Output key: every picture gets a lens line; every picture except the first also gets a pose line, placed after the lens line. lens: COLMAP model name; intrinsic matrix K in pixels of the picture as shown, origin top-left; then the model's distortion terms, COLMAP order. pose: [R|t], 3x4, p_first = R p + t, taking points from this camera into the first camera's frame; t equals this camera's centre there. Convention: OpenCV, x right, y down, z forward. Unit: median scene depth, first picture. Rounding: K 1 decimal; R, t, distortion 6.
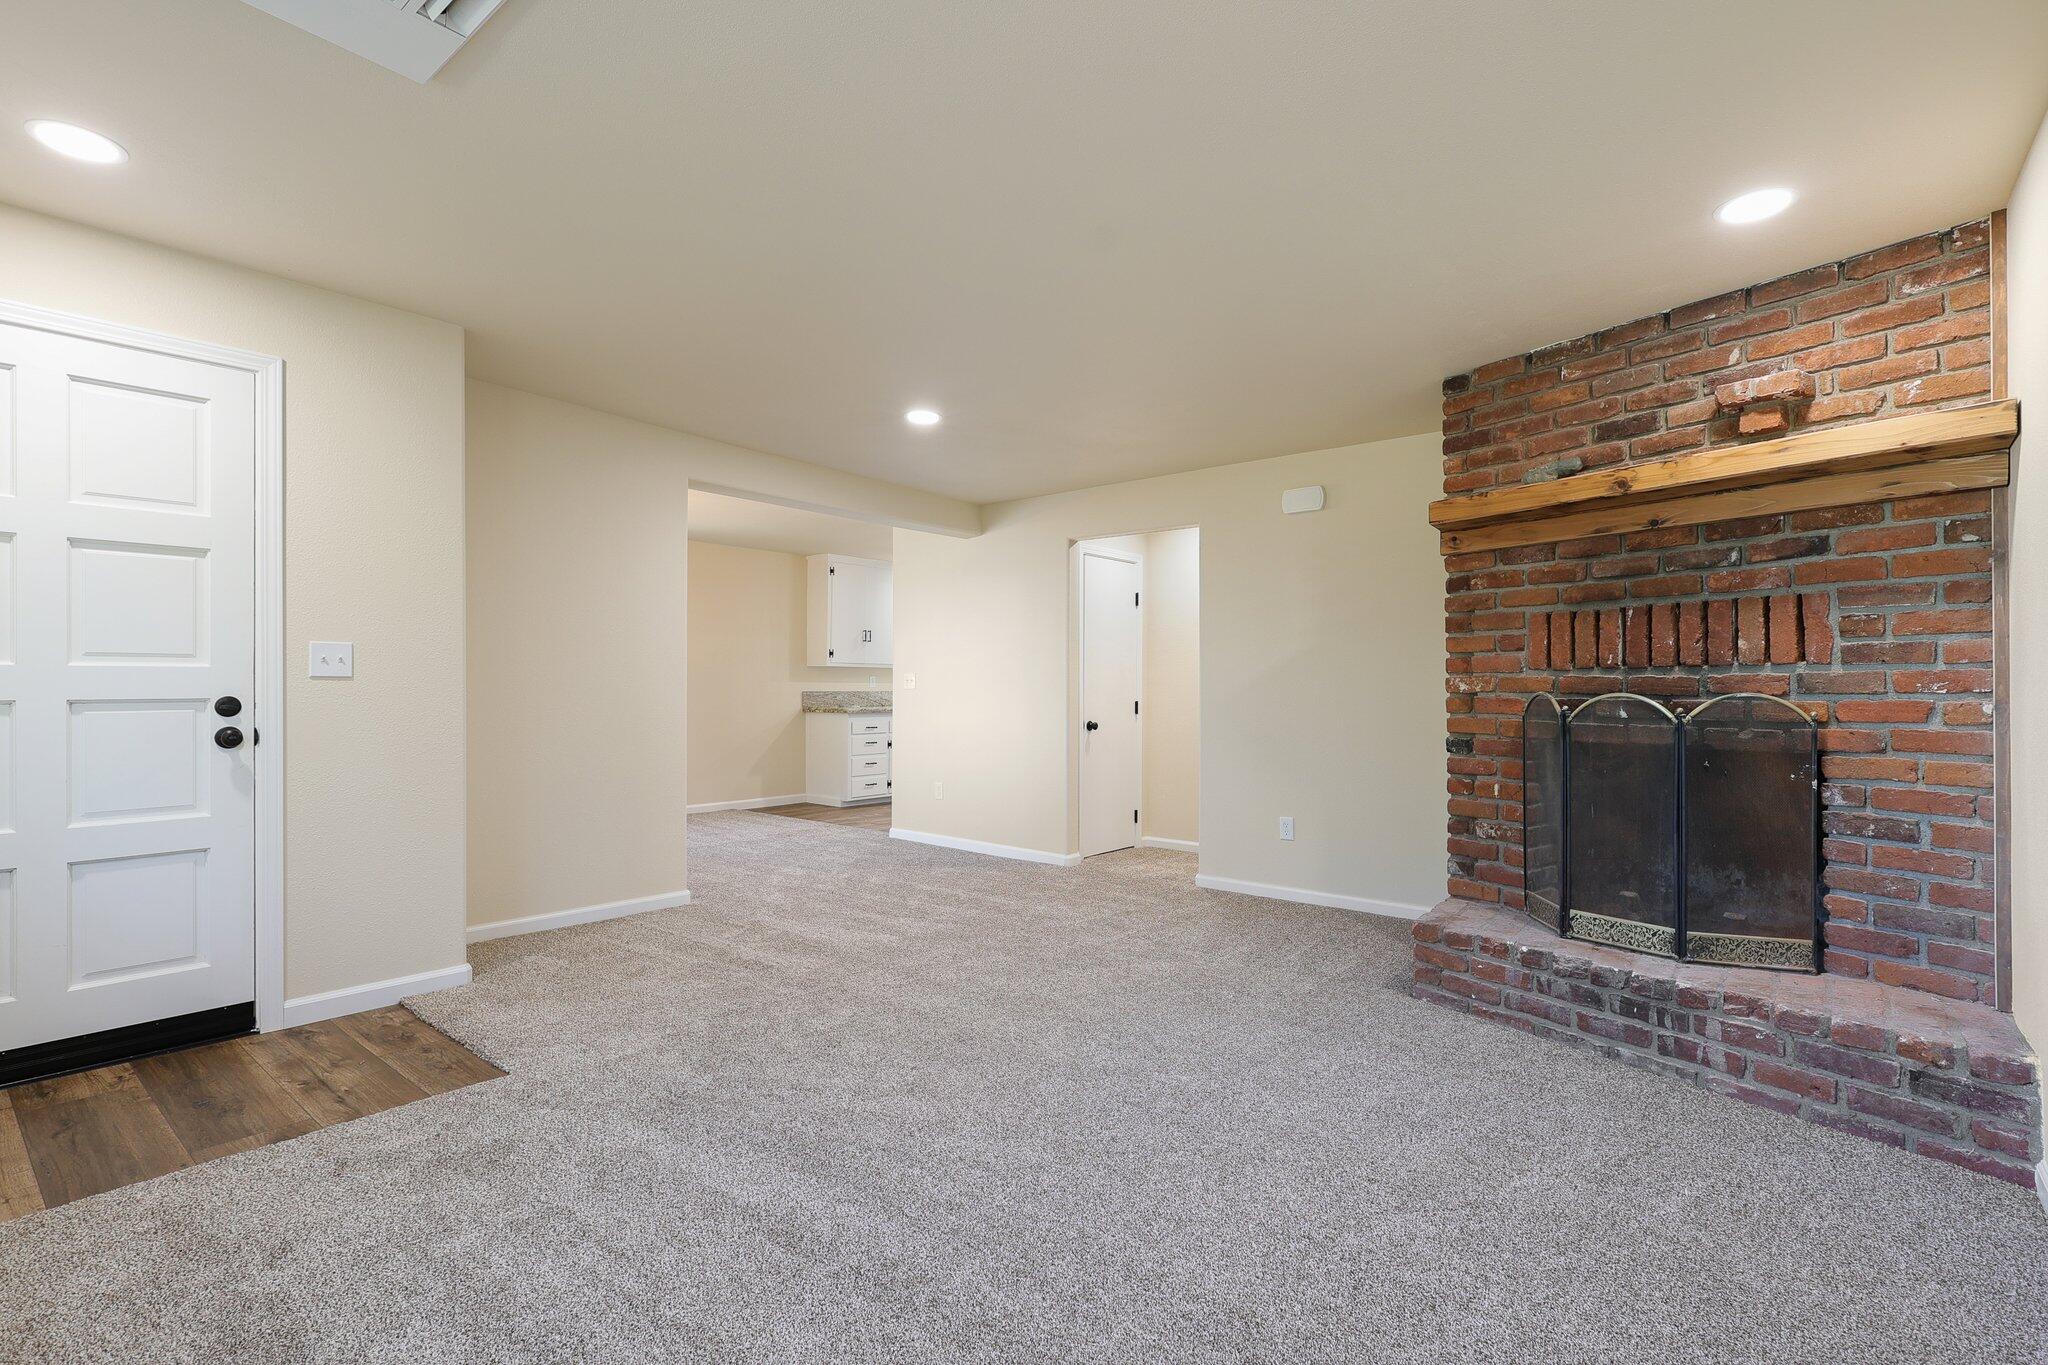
lens RADIAL K [[966.1, 0, 1010.4], [0, 966.1, 679.2], [0, 0, 1]] dist [-0.001380, 0.001622]
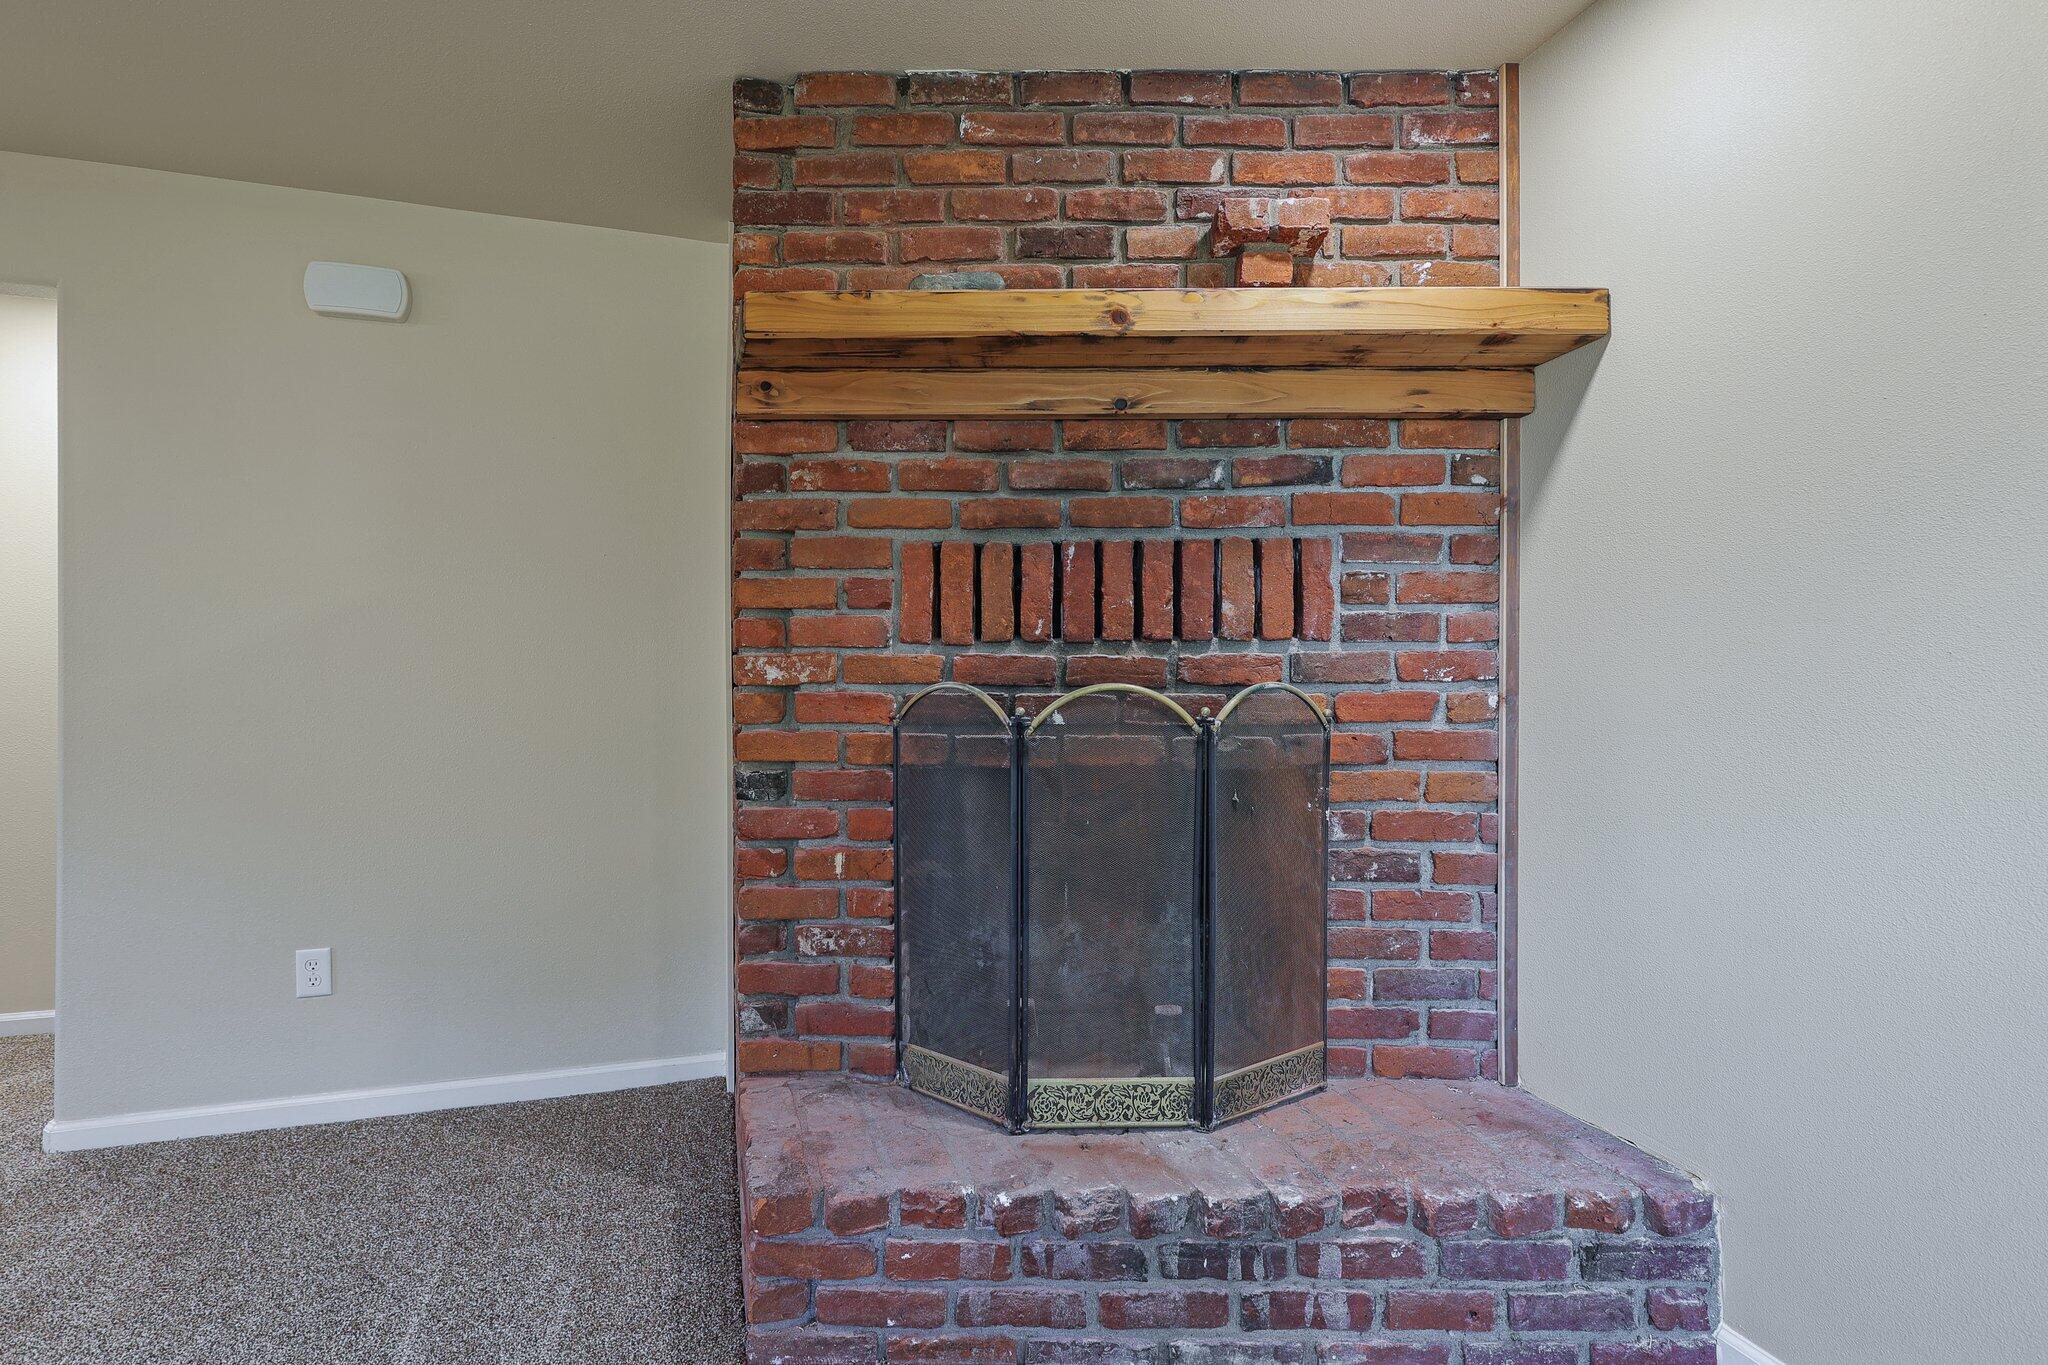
lens RADIAL K [[966.1, 0, 1031.3], [0, 966.1, 683.0], [0, 0, 1]] dist [-0.001380, 0.001622]
pose [[0.541273, -0.000480, 0.840847, 0.125406], [-0.005318, 0.999978, 0.003994, 0.012260], [-0.840830, -0.006634, 0.541258, 0.731520]]
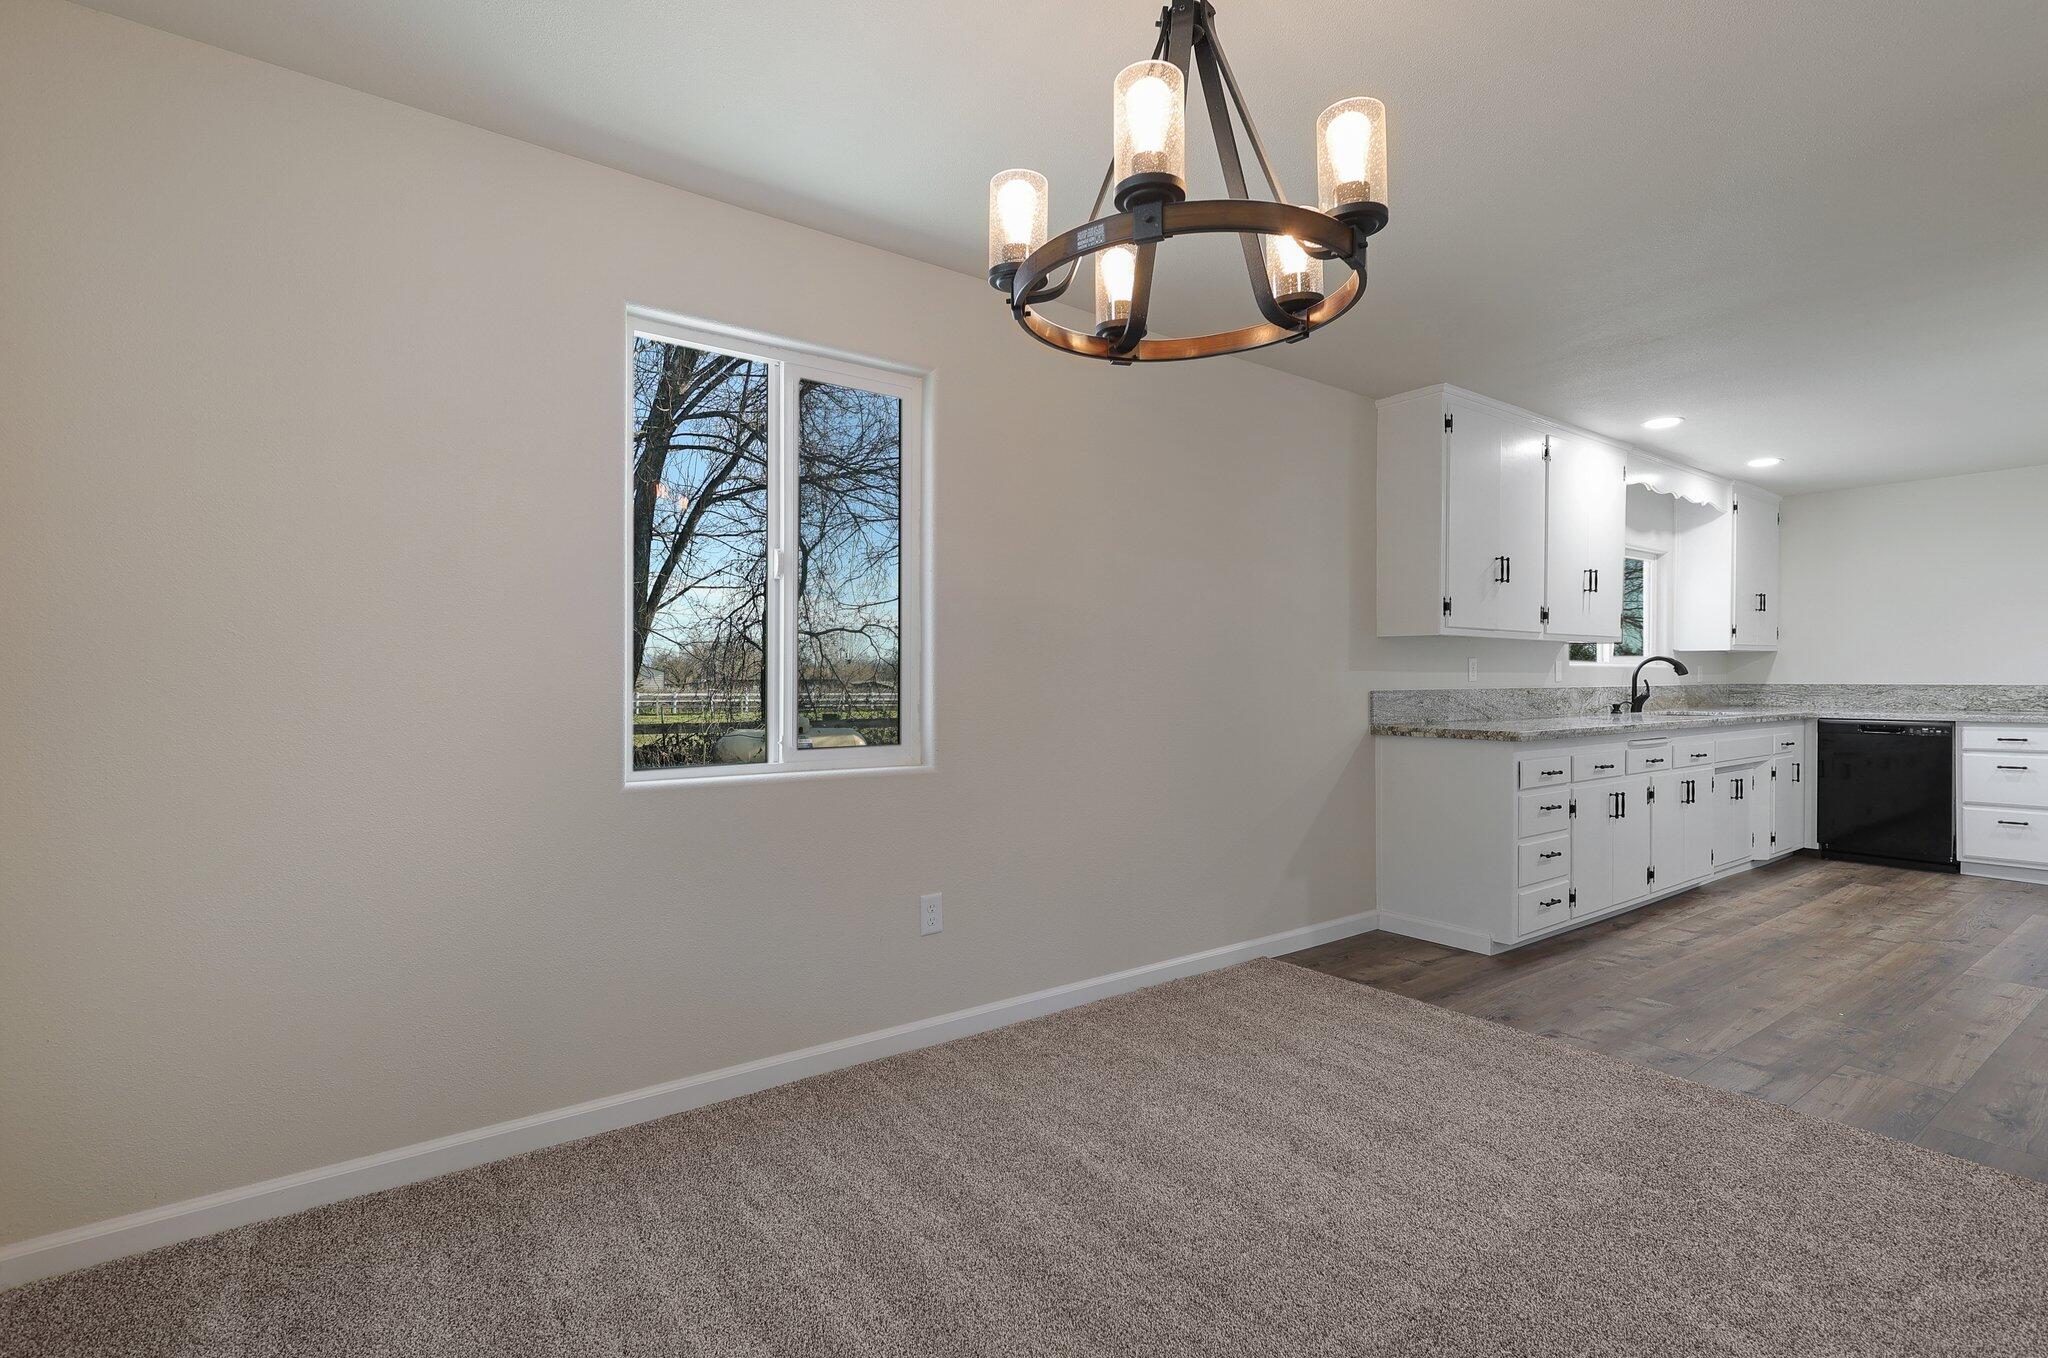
lens RADIAL K [[966.1, 0, 1010.6], [0, 966.1, 670.6], [0, 0, 1]] dist [-0.001380, 0.001622]
pose [[0.973026, -0.008558, -0.230535, -0.780904], [0.009000, 0.999959, 0.000867, 0.003074], [0.230518, -0.002918, 0.973064, 1.433983]]
